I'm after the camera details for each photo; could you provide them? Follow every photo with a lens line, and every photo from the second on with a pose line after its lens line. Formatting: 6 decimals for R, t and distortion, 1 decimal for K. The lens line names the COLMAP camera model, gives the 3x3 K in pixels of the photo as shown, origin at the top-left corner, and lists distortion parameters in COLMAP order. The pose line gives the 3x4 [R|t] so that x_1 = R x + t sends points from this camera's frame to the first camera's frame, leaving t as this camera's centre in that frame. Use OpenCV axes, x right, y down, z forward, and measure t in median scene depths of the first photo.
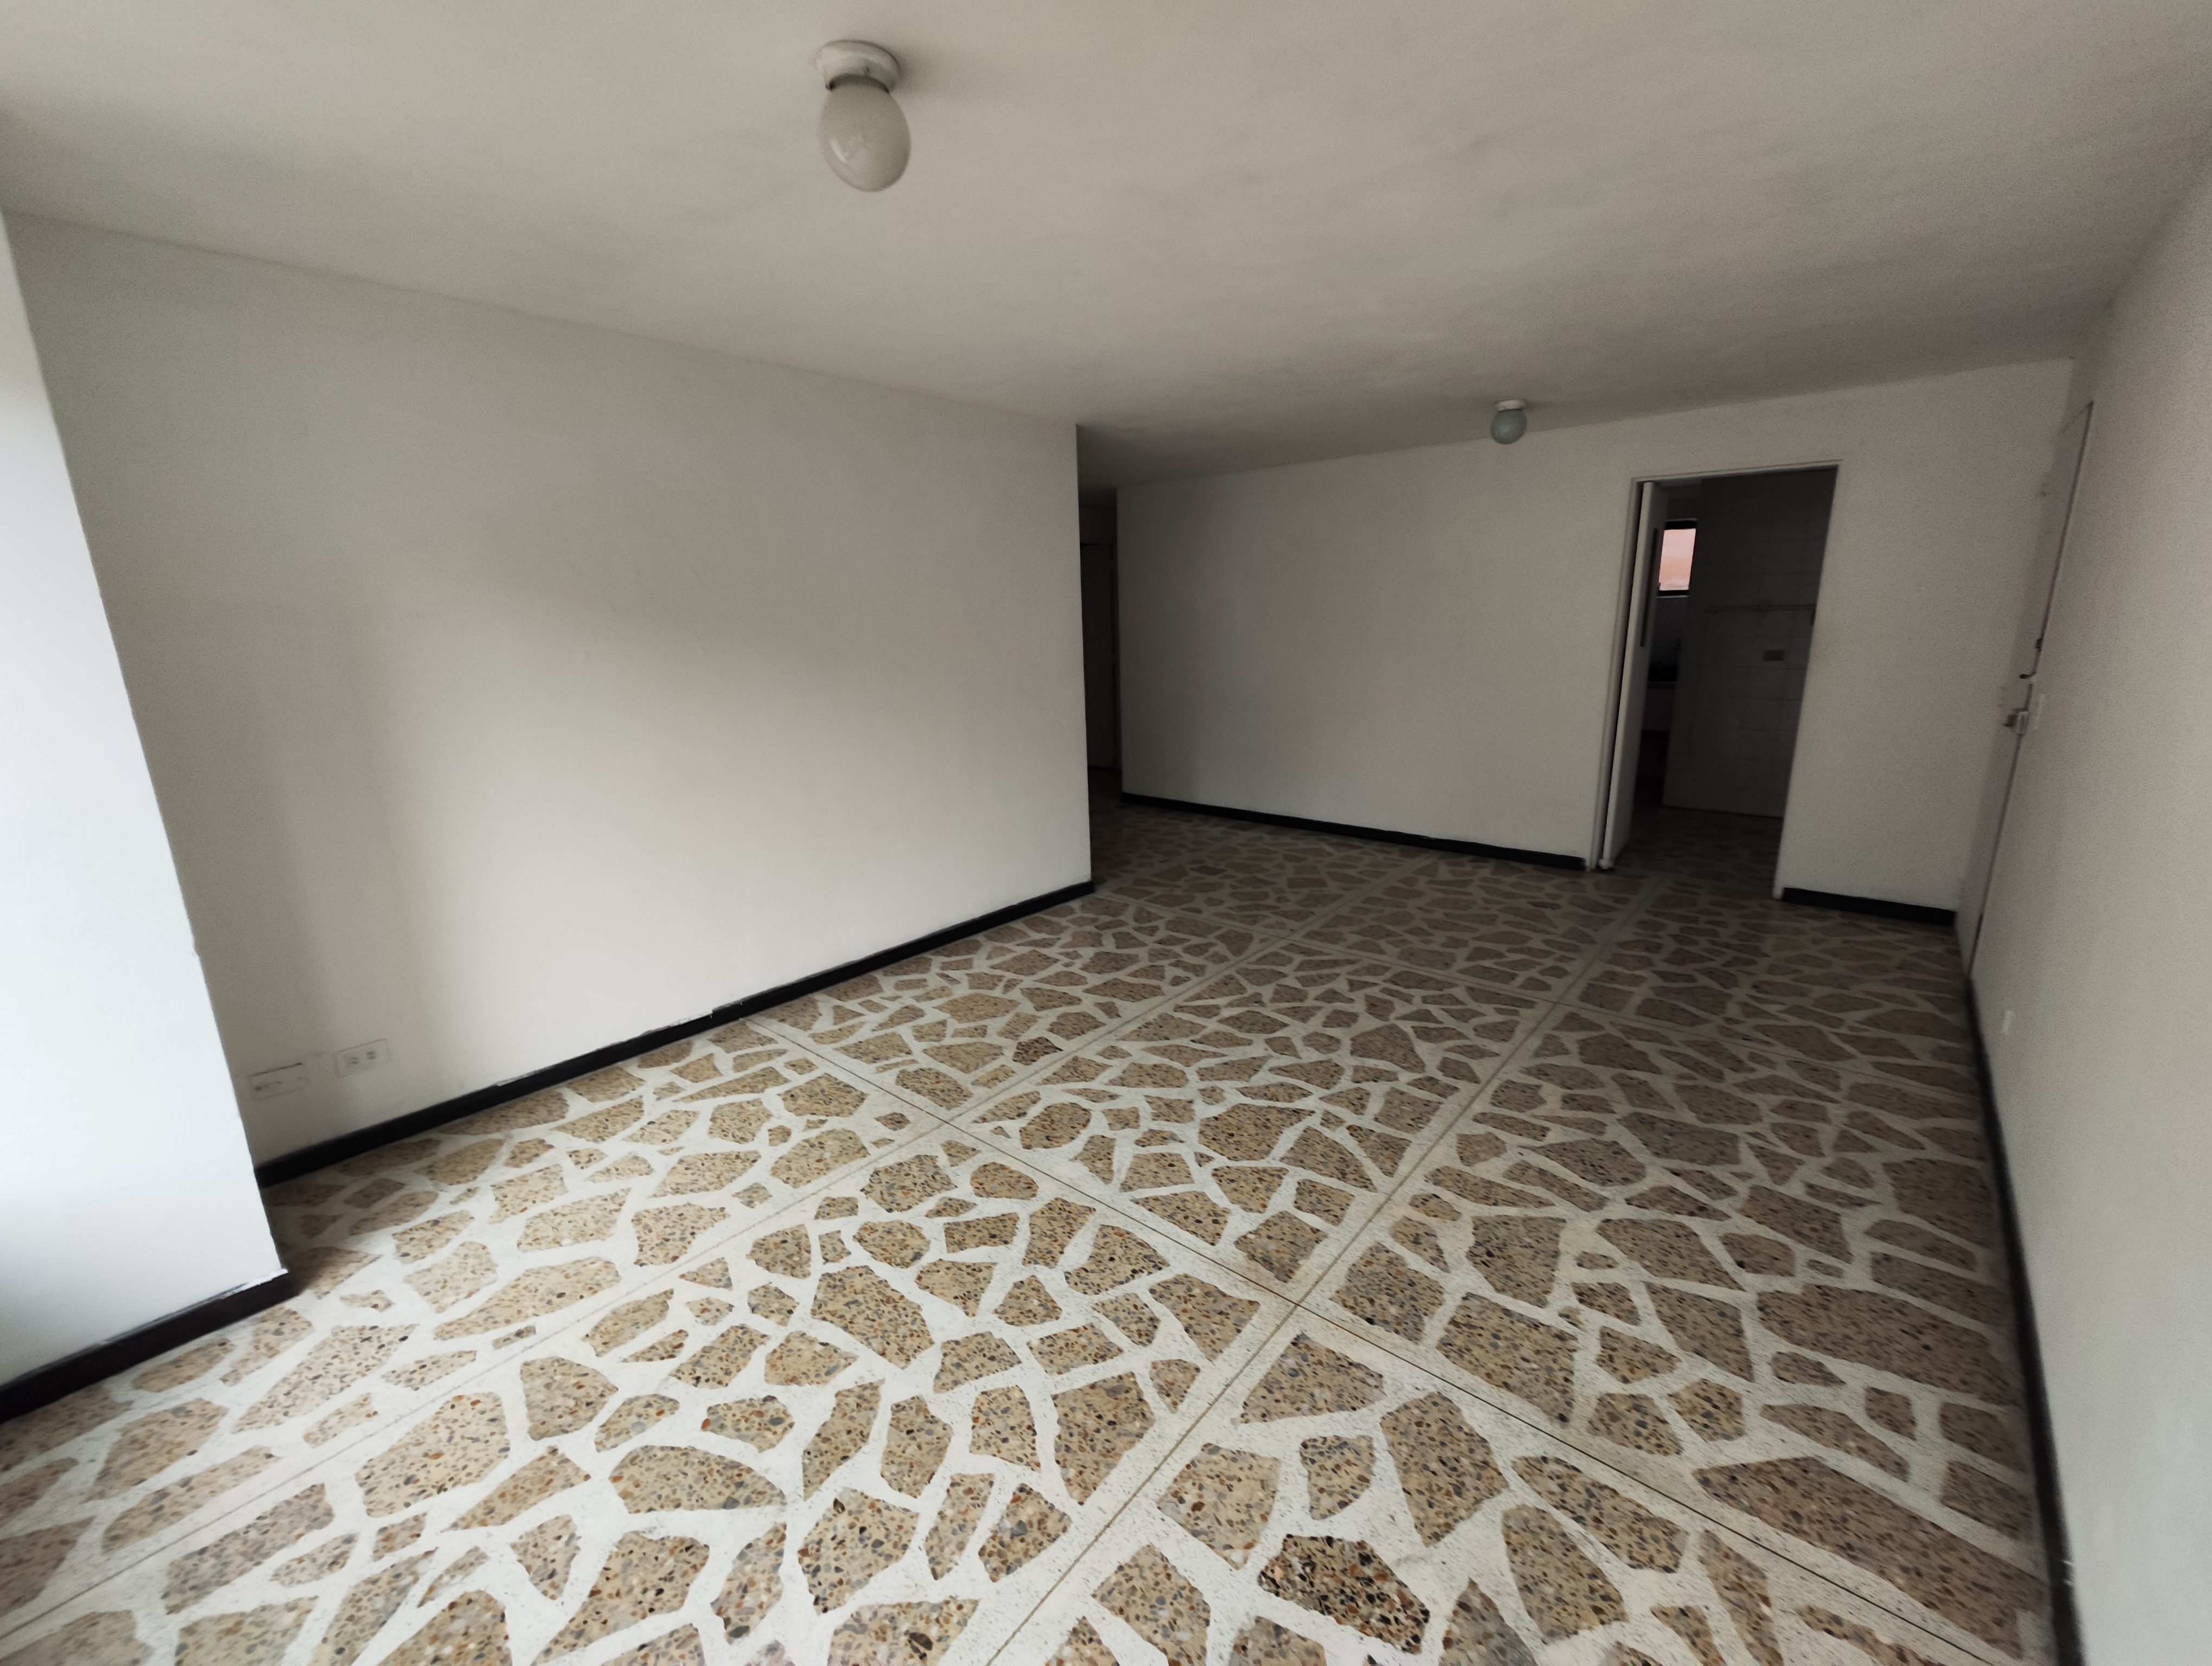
lens RADIAL K [[917.9, 0, 1101.3], [0, 917.9, 836.8], [0, 0, 1]] dist [-0.016797, 0.011107]
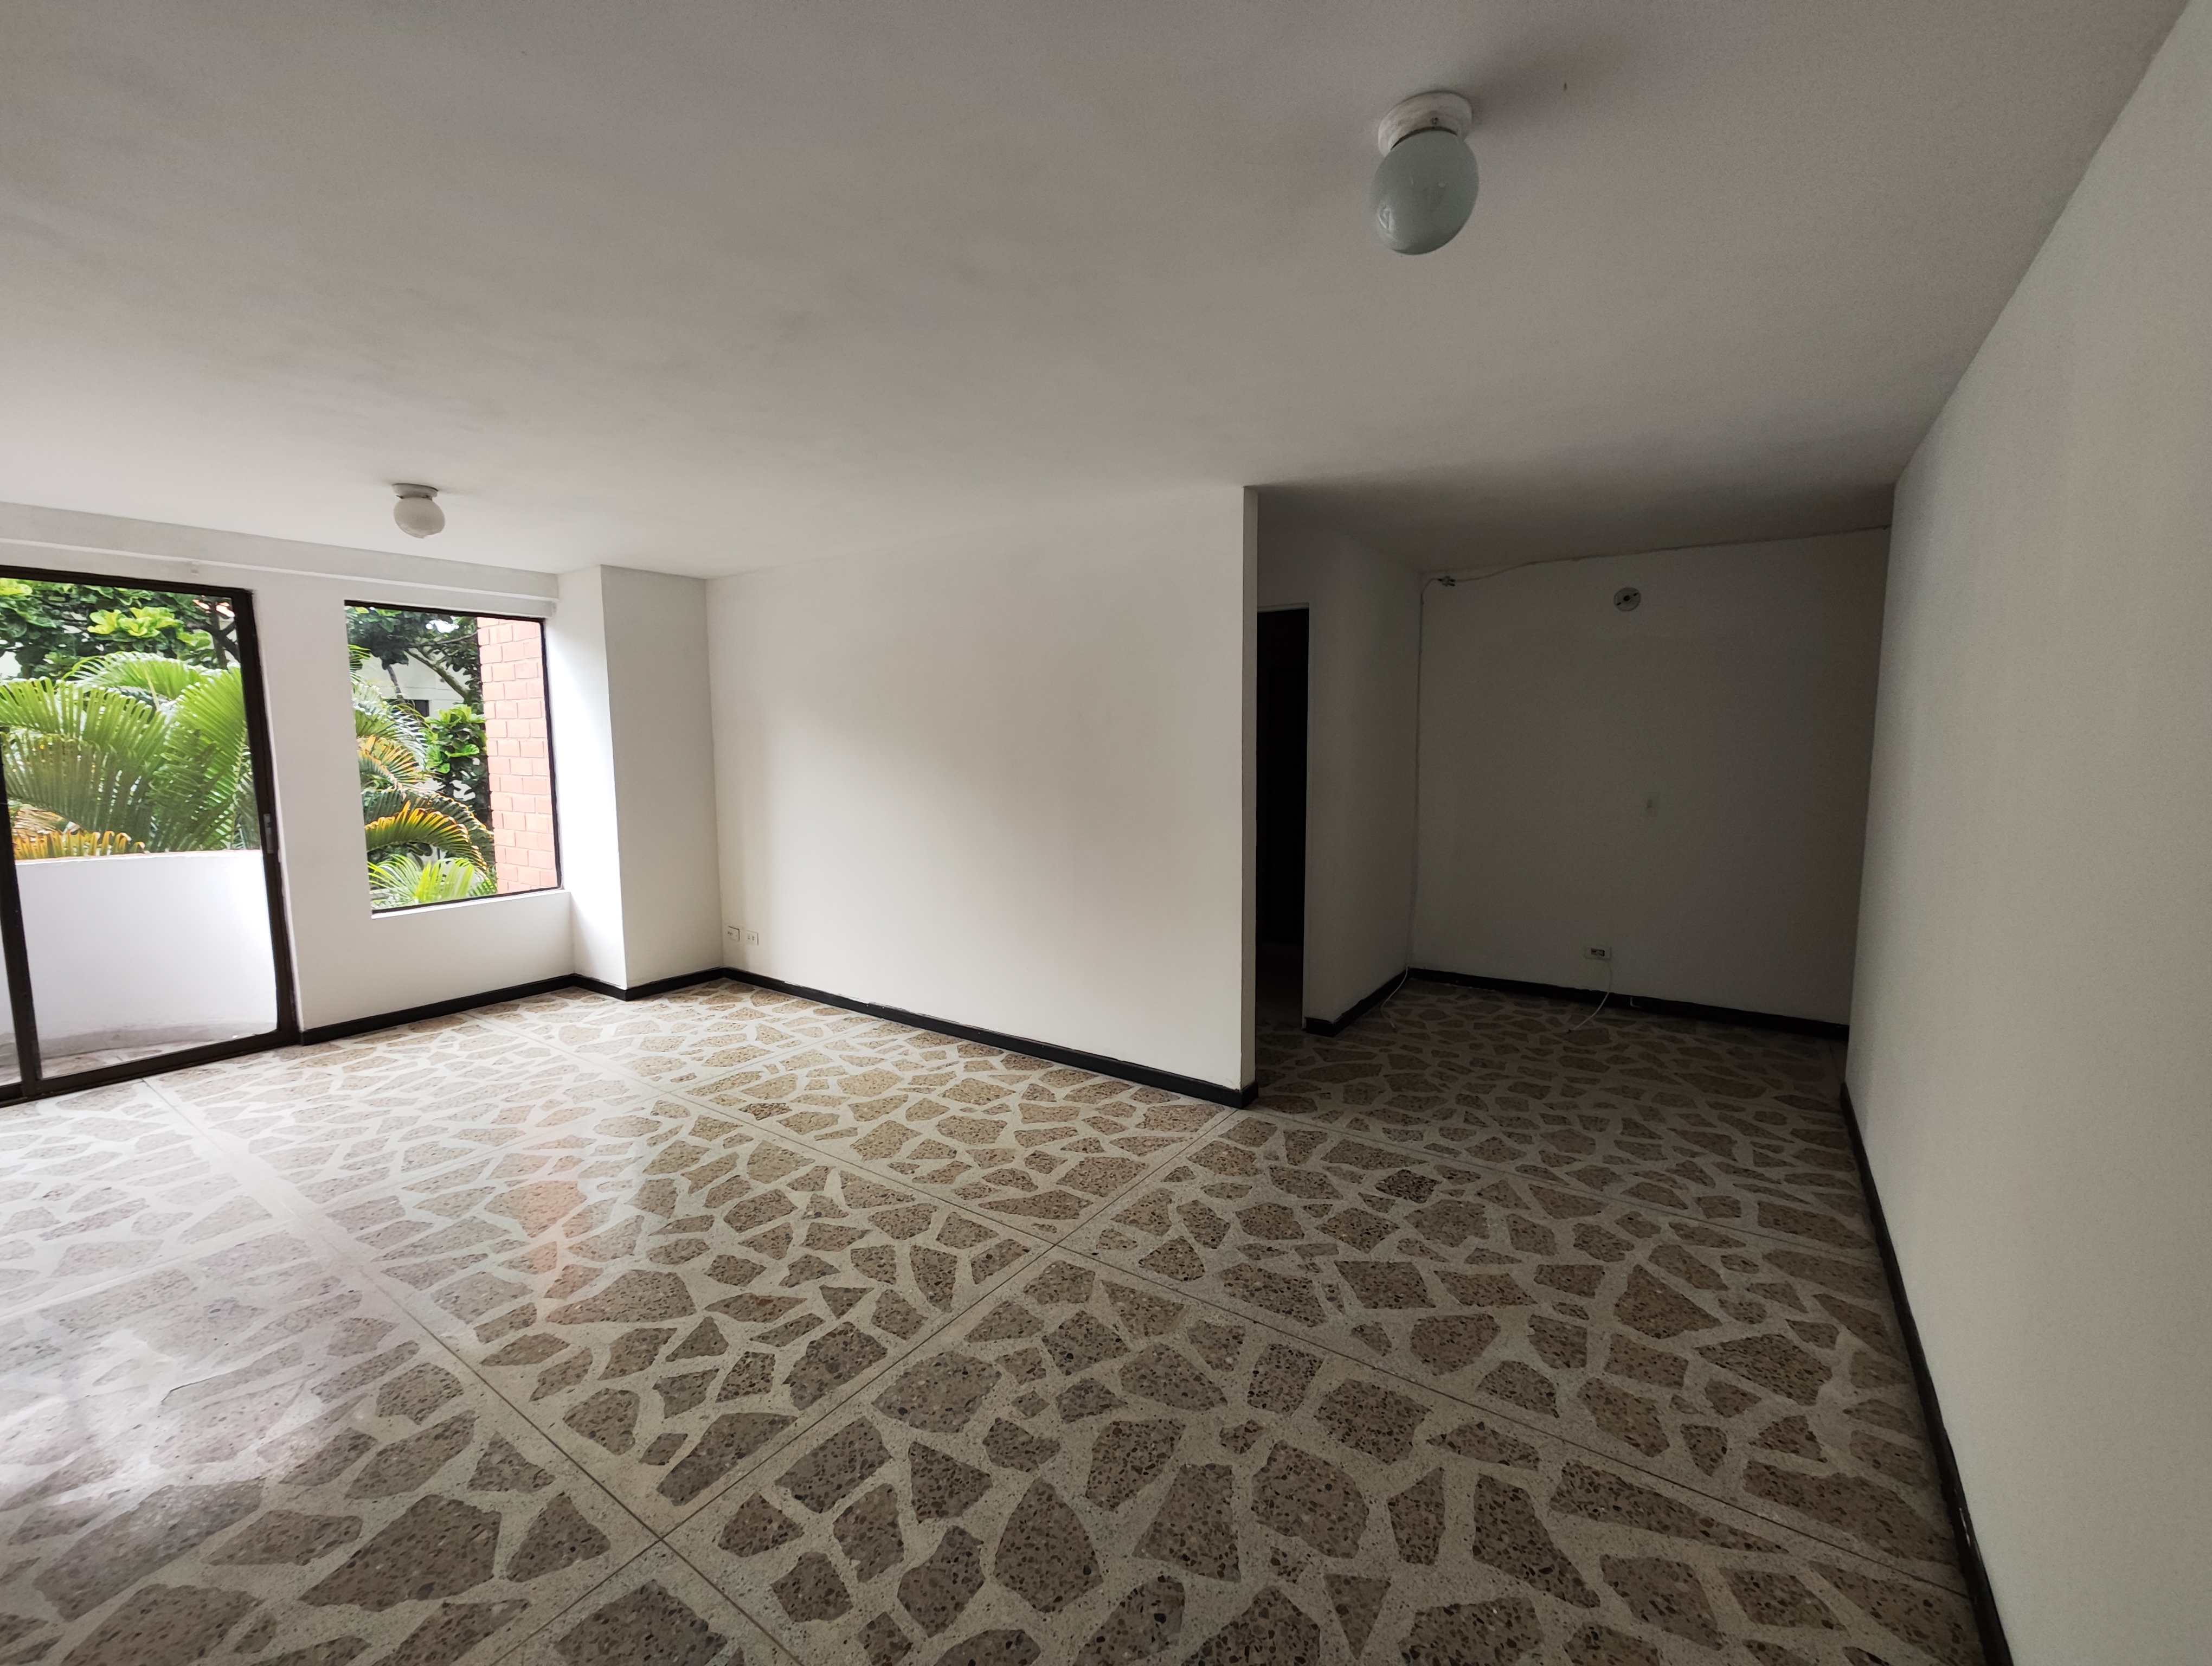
lens RADIAL K [[917.8, 0, 1101.8], [0, 917.8, 834.4], [0, 0, 1]] dist [-0.003018, 0.000135]
pose [[0.103748, 0.125088, -0.986706, 1.254381], [-0.236970, 0.966600, 0.097622, -0.363606], [0.965961, 0.223692, 0.129925, 1.427223]]
